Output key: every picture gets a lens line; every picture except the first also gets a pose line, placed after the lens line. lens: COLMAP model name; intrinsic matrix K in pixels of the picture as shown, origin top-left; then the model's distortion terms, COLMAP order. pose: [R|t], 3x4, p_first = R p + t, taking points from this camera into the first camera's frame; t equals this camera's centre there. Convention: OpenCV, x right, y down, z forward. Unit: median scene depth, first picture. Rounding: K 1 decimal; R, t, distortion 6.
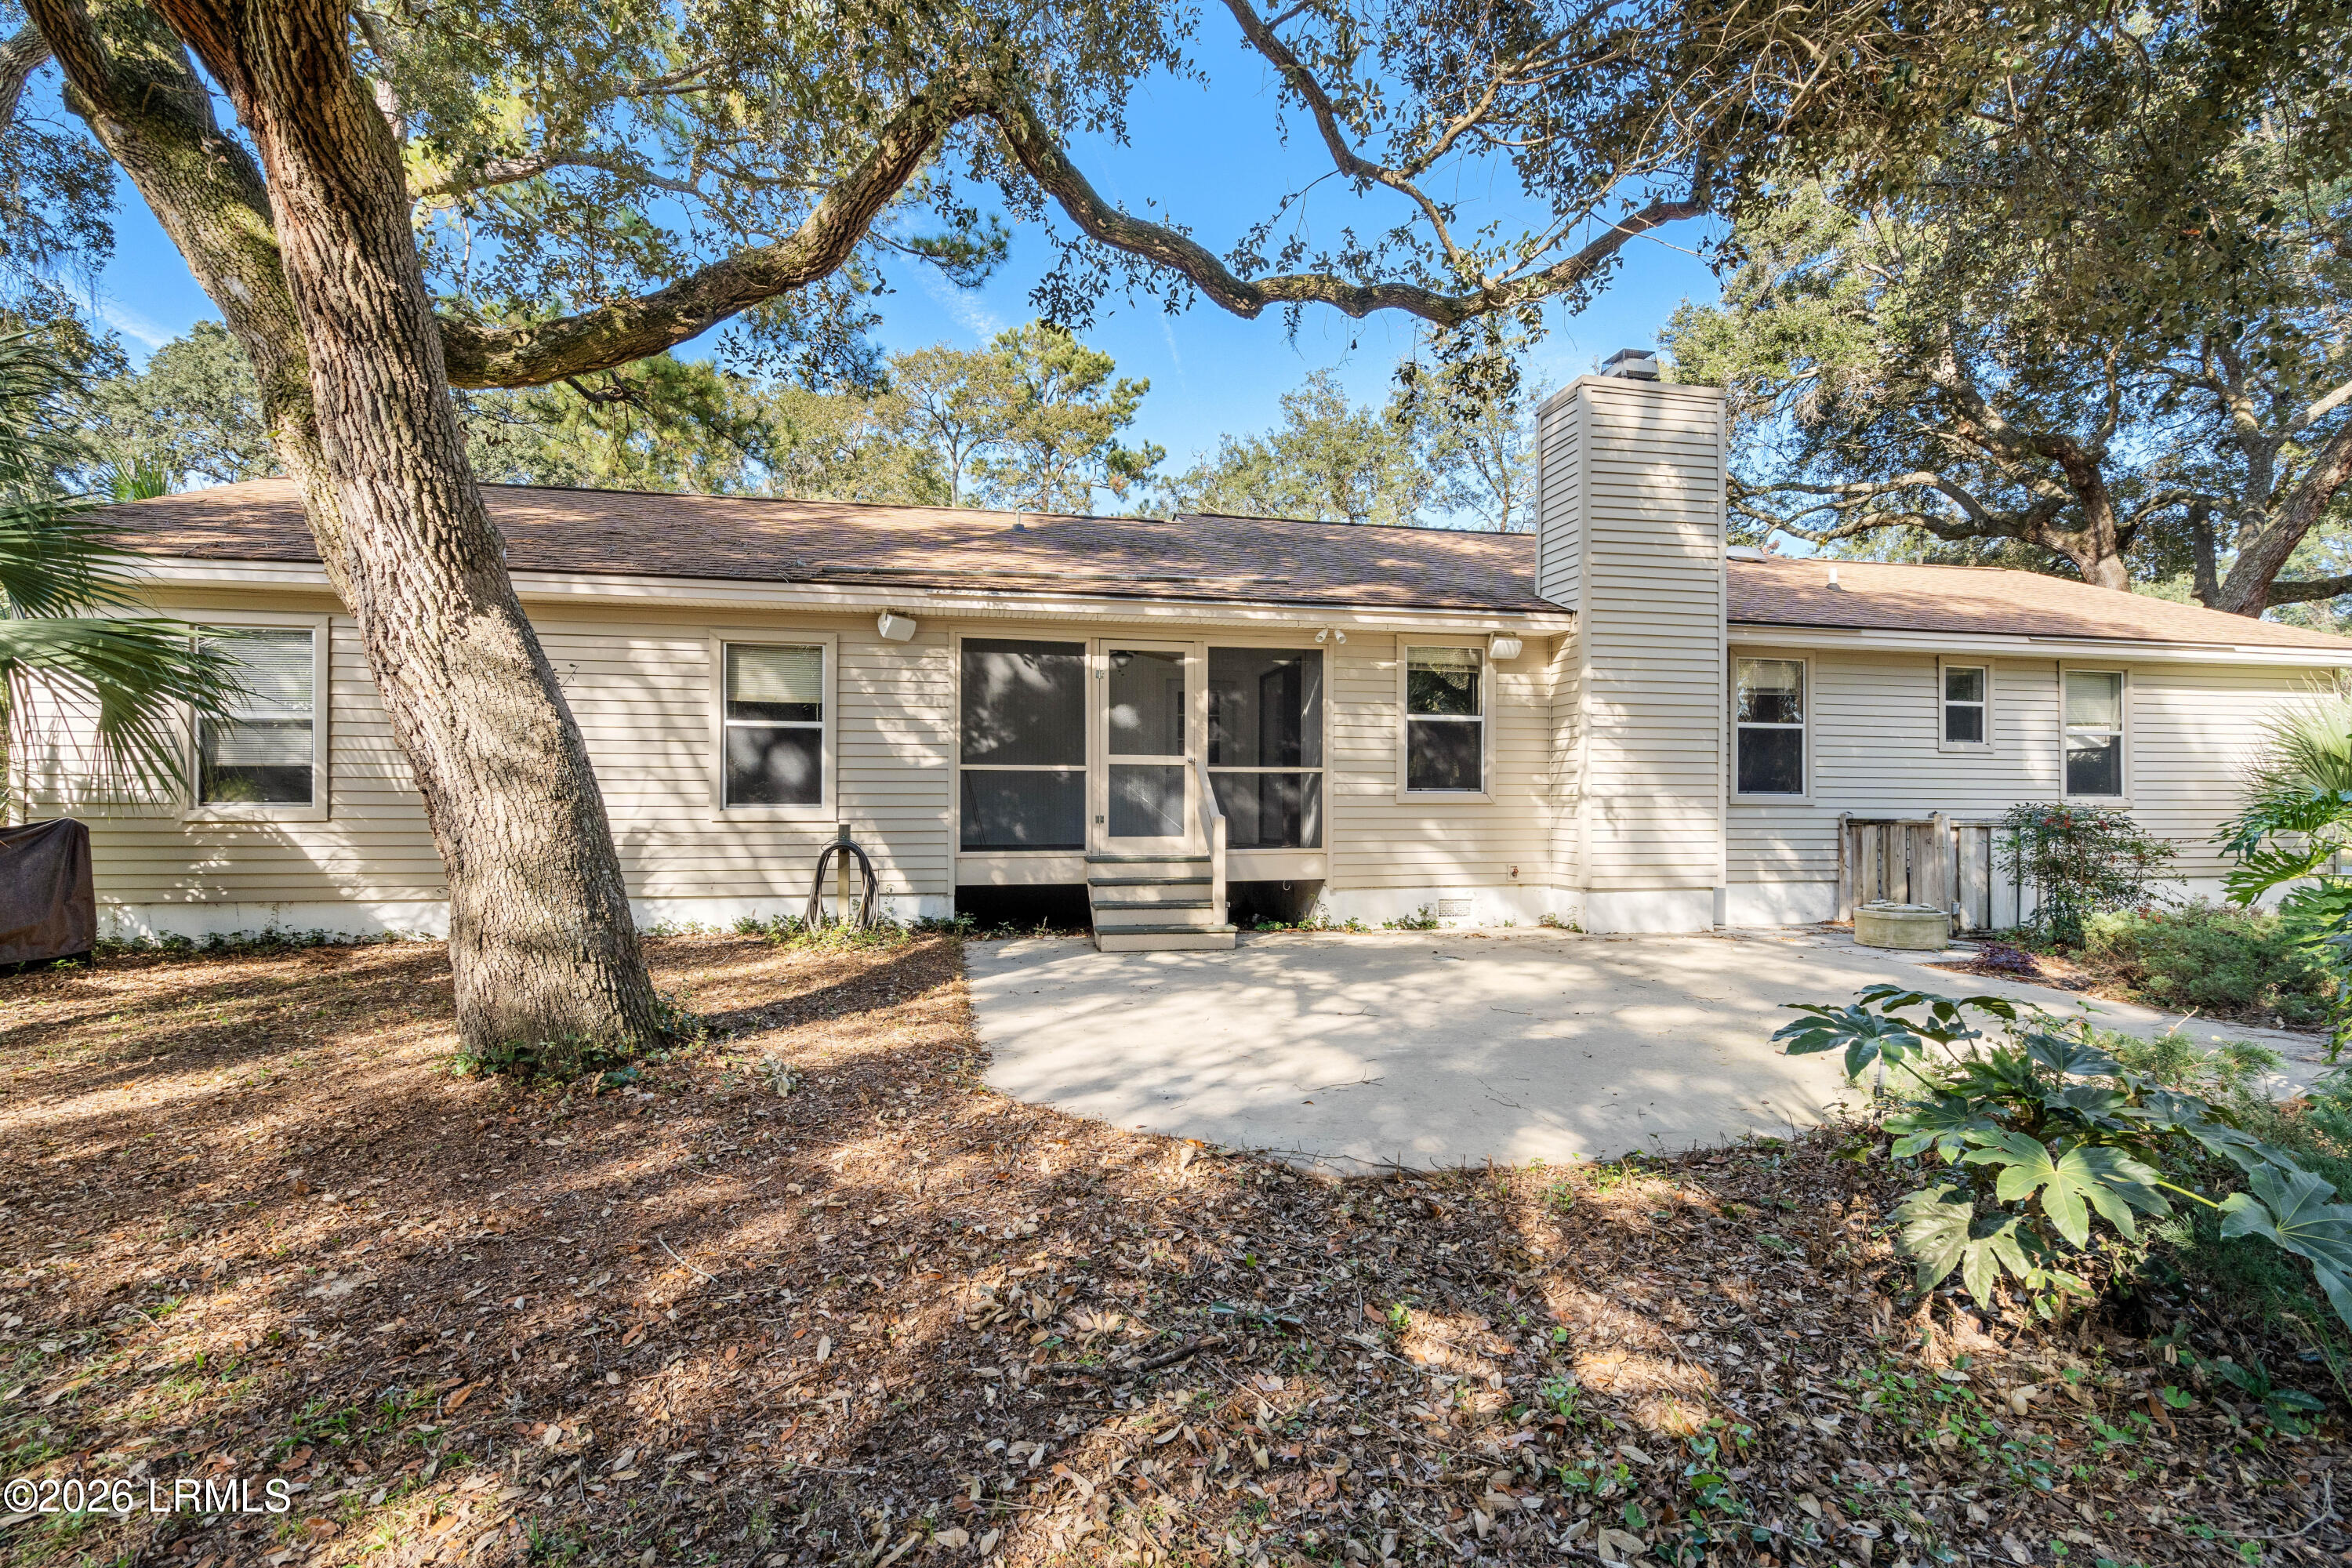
lens RADIAL K [[1068.1, 0, 1175.0], [0, 1068.1, 789.6], [0, 0, 1]] dist [-0.004793, 0.001471]
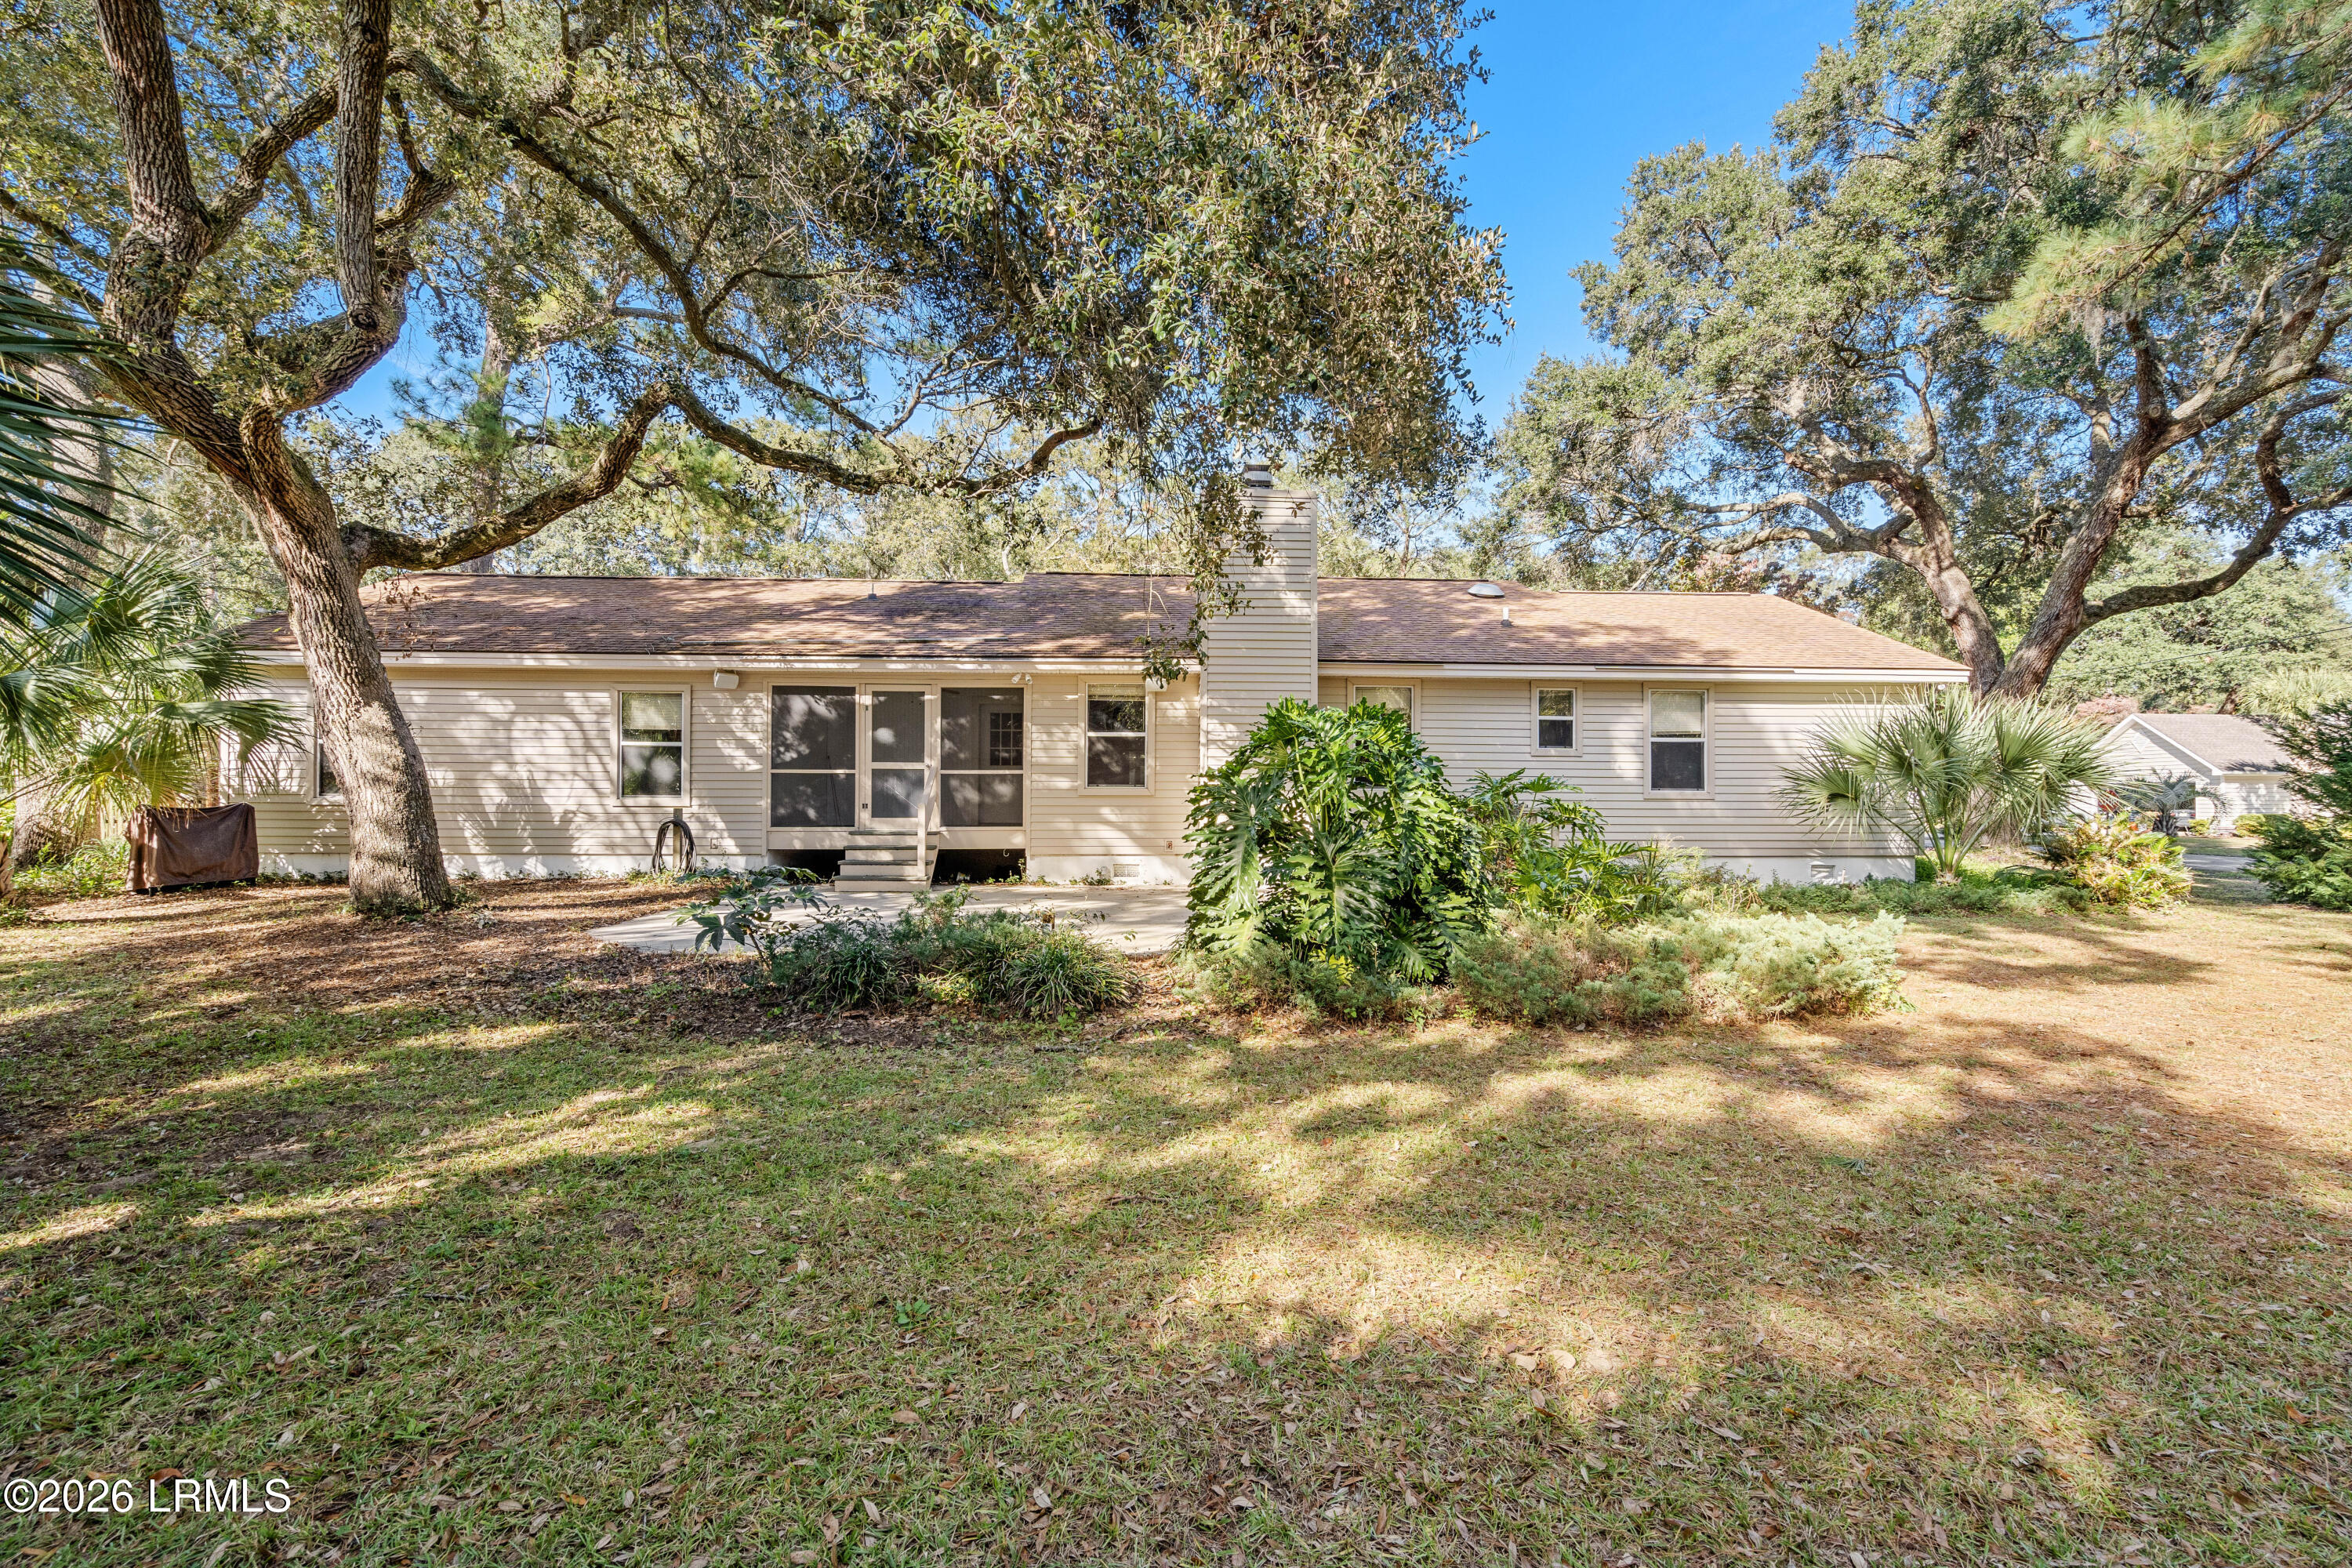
lens RADIAL K [[1068.1, 0, 1180.4], [0, 1068.1, 780.0], [0, 0, 1]] dist [-0.004793, 0.001471]
pose [[0.989439, -0.001094, -0.144943, 0.585131], [0.000663, 0.999995, -0.003023, -0.003137], [0.144946, 0.002895, 0.989435, -0.406732]]
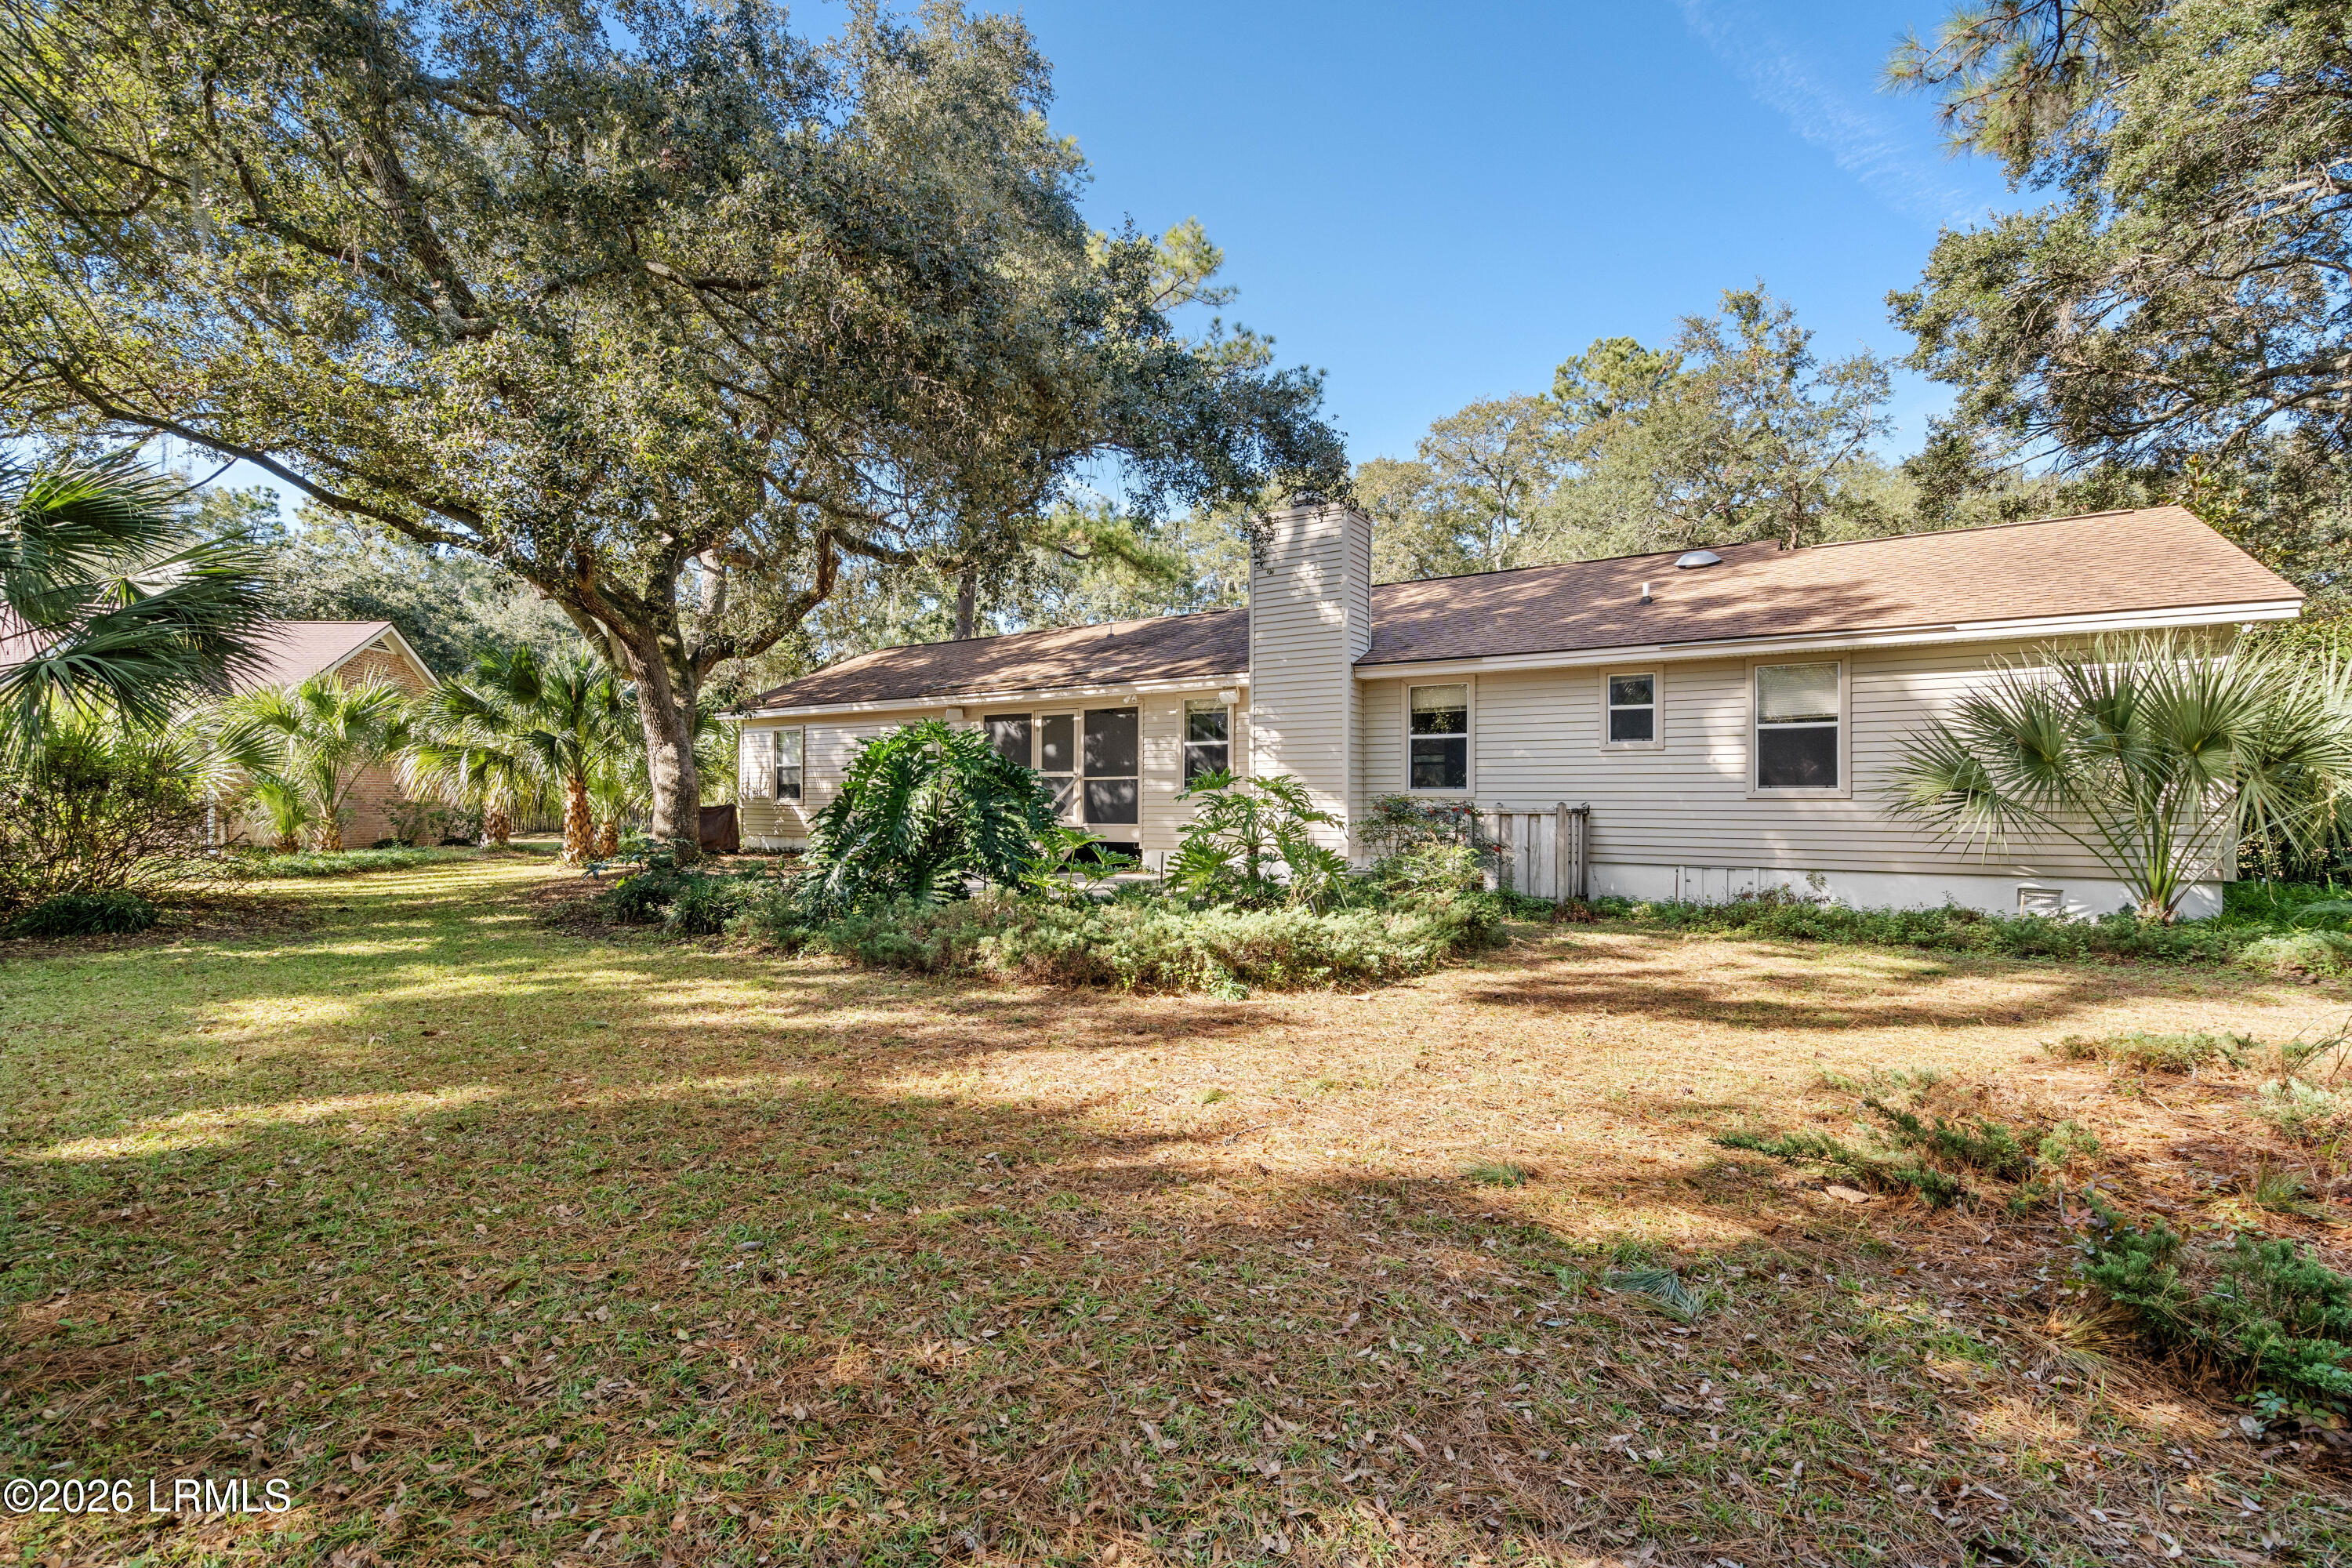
lens RADIAL K [[1068.1, 0, 1170.0], [0, 1068.1, 790.8], [0, 0, 1]] dist [-0.004793, 0.001471]
pose [[0.711629, -0.008299, -0.702507, 1.446812], [0.009263, 0.999954, -0.002429, 0.008275], [0.702495, -0.004779, 0.711673, -0.182996]]
